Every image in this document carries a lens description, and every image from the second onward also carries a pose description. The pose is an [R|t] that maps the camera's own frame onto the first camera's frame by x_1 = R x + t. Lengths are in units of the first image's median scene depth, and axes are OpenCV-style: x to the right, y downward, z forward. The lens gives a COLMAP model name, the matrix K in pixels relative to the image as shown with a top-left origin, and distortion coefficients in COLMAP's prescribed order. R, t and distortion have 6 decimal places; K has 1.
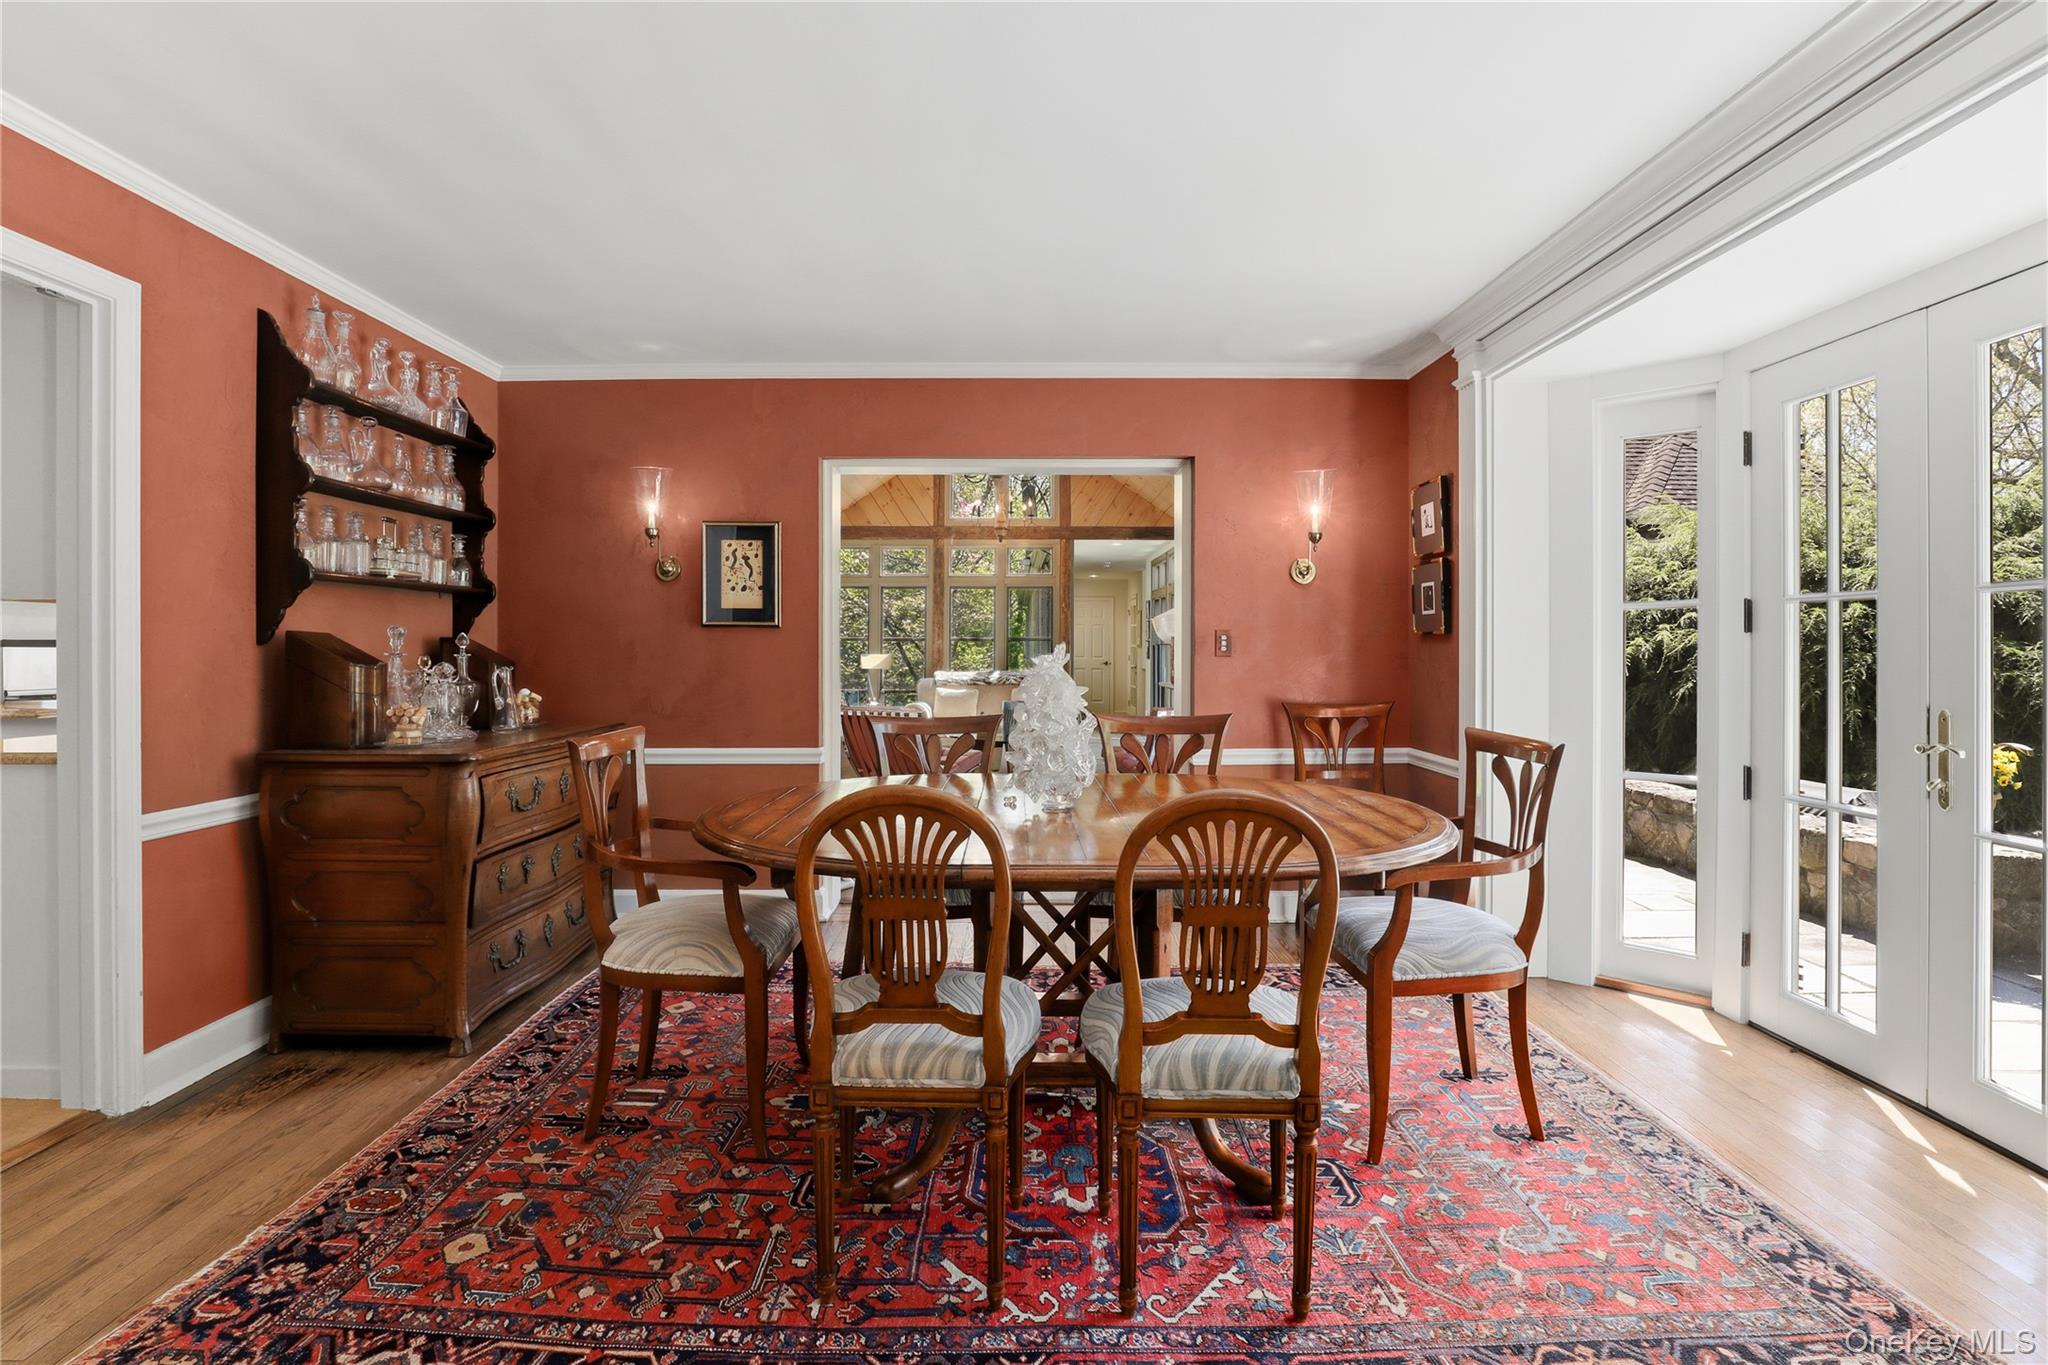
lens RADIAL K [[982.3, 0, 1014.0], [0, 982.3, 650.6], [0, 0, 1]] dist [-0.026748, 0.005611]
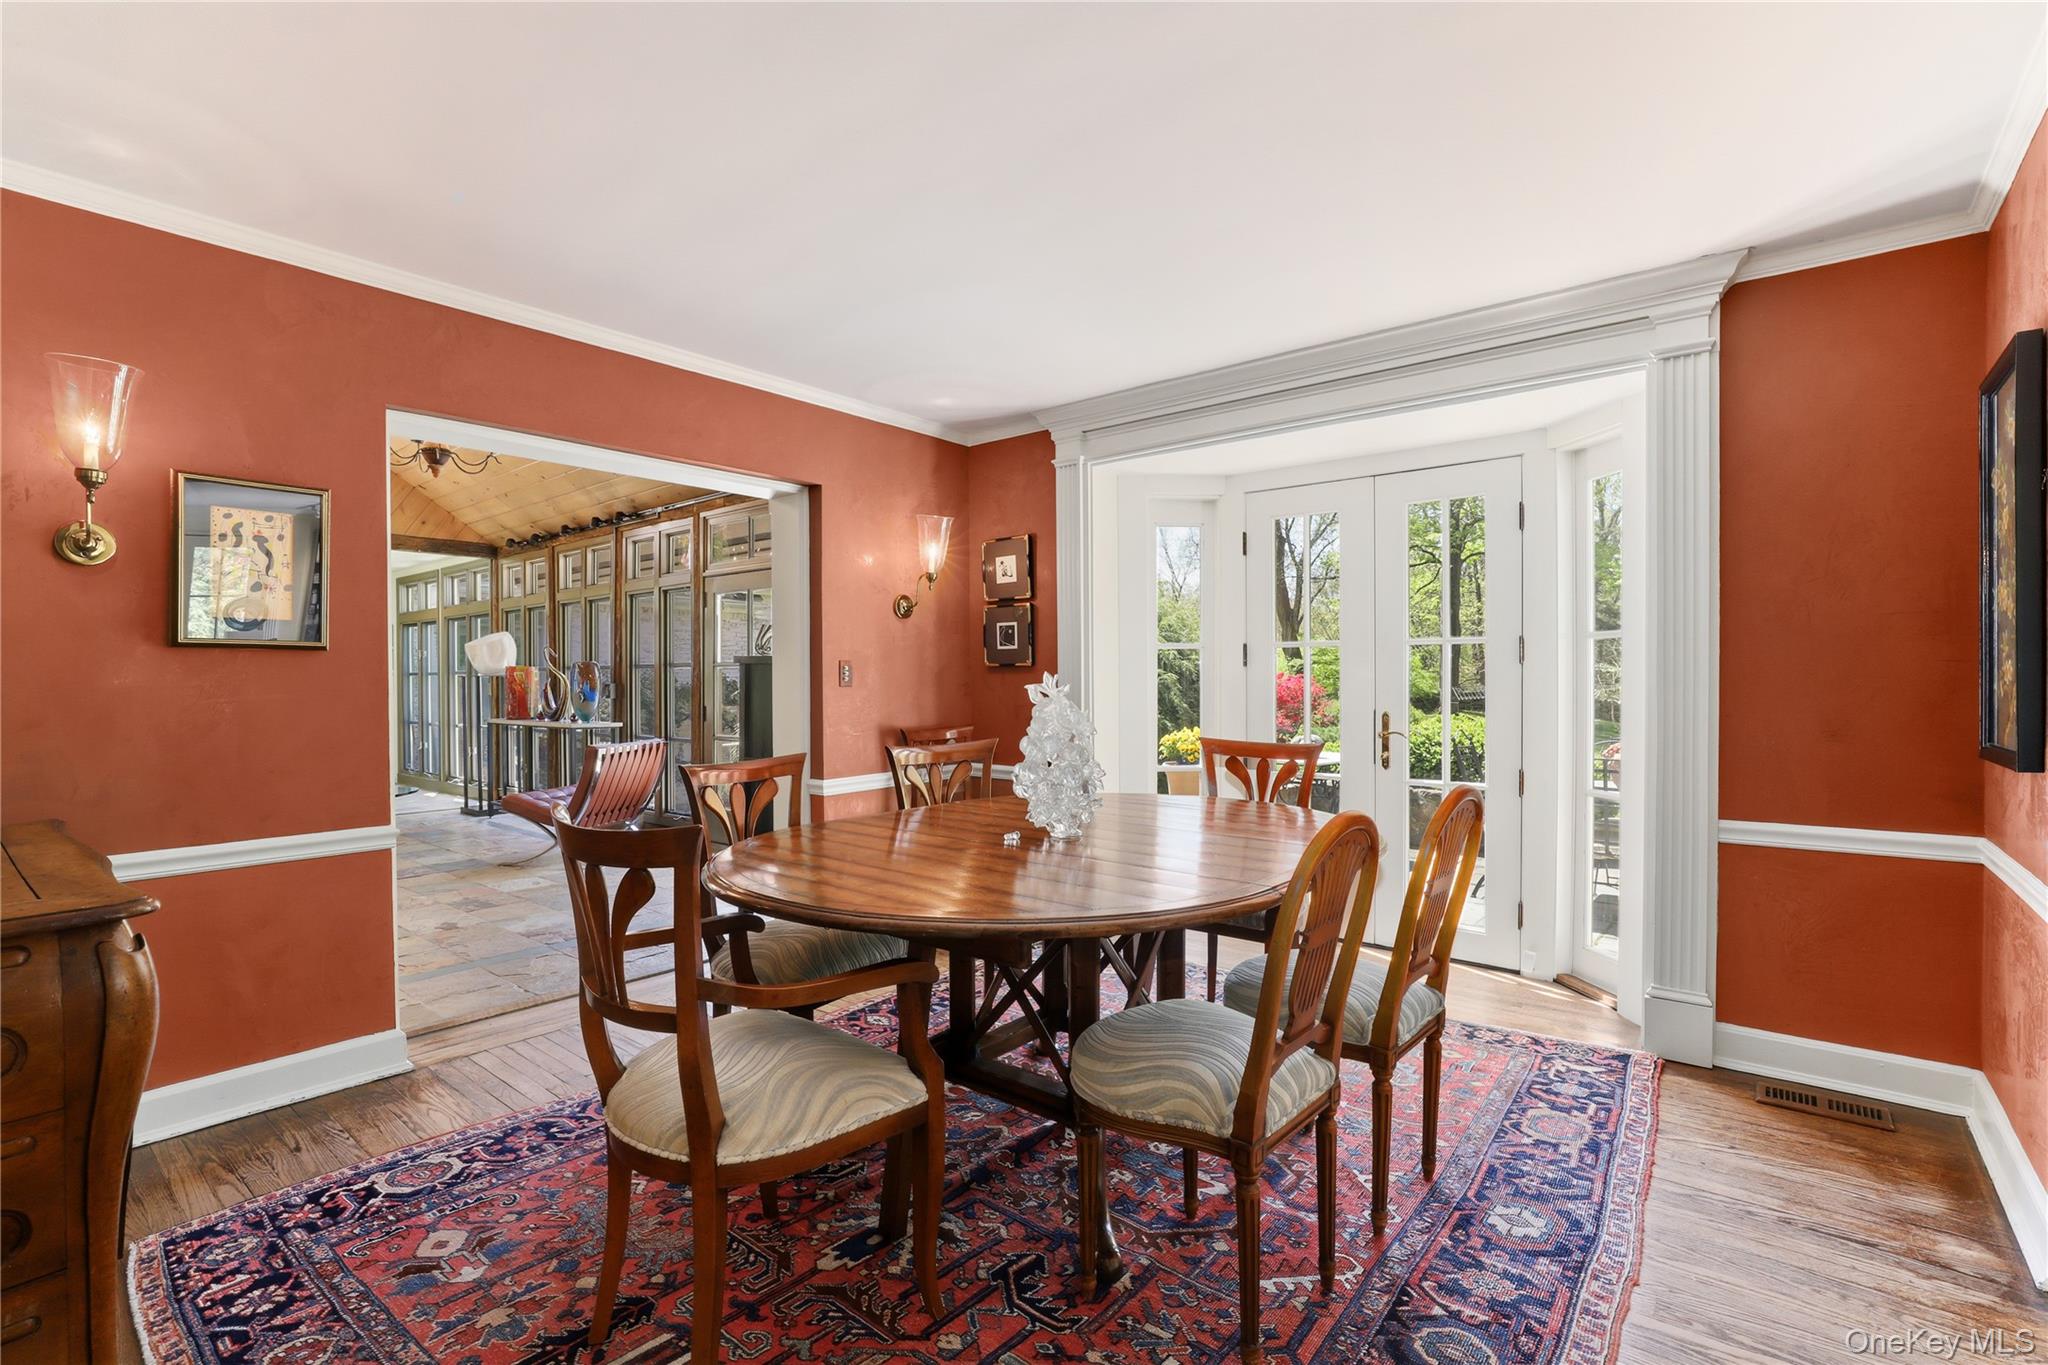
lens RADIAL K [[933.6, 0, 1002.9], [0, 933.6, 690.3], [0, 0, 1]] dist [-0.027253, 0.007390]
pose [[0.647860, -0.014288, 0.761625, -0.418179], [0.007846, 0.999896, 0.012084, -0.000638], [-0.761719, -0.001853, 0.647905, 0.248724]]
